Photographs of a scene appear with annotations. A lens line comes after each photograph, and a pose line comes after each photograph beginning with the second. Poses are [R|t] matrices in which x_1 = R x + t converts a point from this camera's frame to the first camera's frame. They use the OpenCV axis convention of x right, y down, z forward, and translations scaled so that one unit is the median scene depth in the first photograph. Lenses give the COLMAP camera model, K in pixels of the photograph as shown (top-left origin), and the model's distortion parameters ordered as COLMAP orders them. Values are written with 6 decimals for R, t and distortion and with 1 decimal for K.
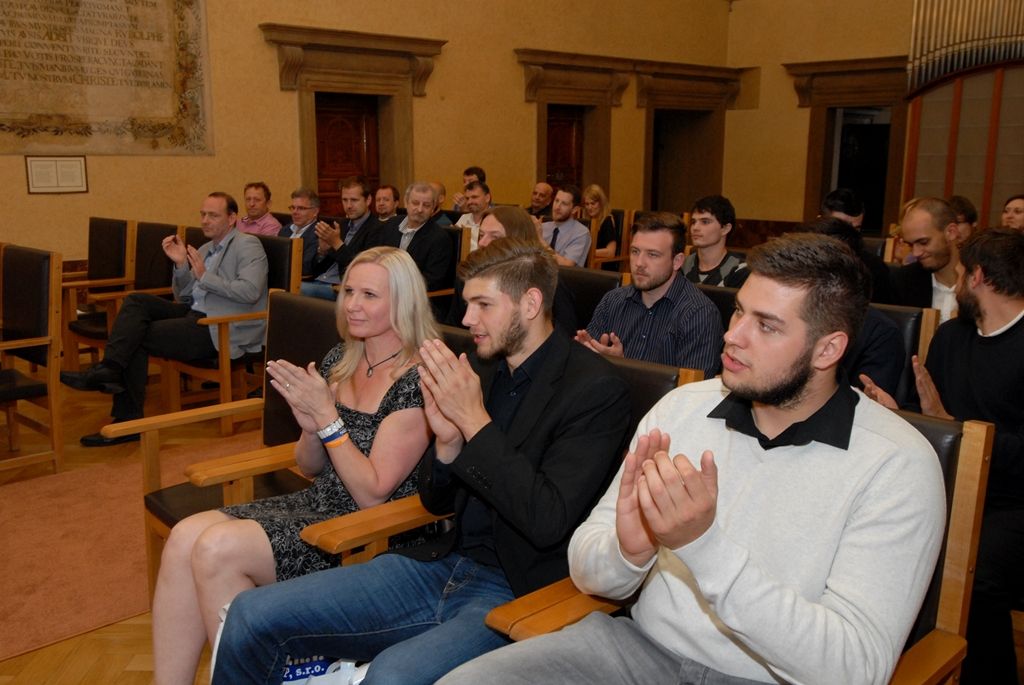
lens RADIAL K [[1028.8, 0, 512.0], [0, 1028.8, 342.5], [0, 0, 1]] dist [0.043750, -0.003355]
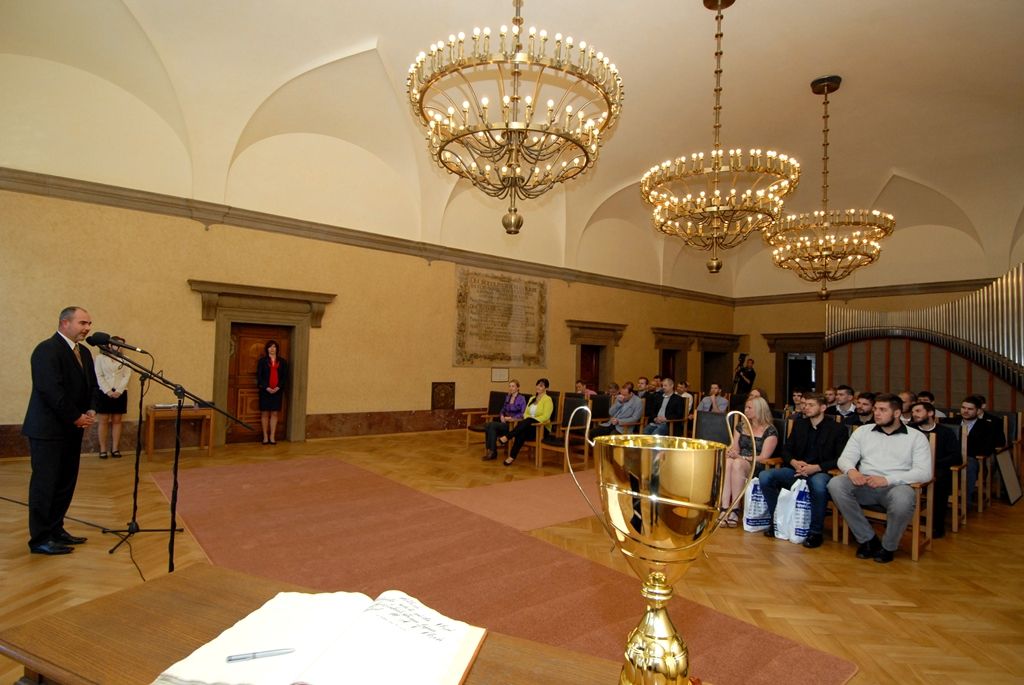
lens RADIAL K [[529.3, 0, 512.0], [0, 529.3, 342.5], [0, 0, 1]] dist [-0.000640, -0.000143]
pose [[0.991782, 0.014833, -0.127074, -0.186387], [-0.043075, 0.973981, -0.222499, 0.047369], [0.120467, 0.226144, 0.966616, -0.268103]]
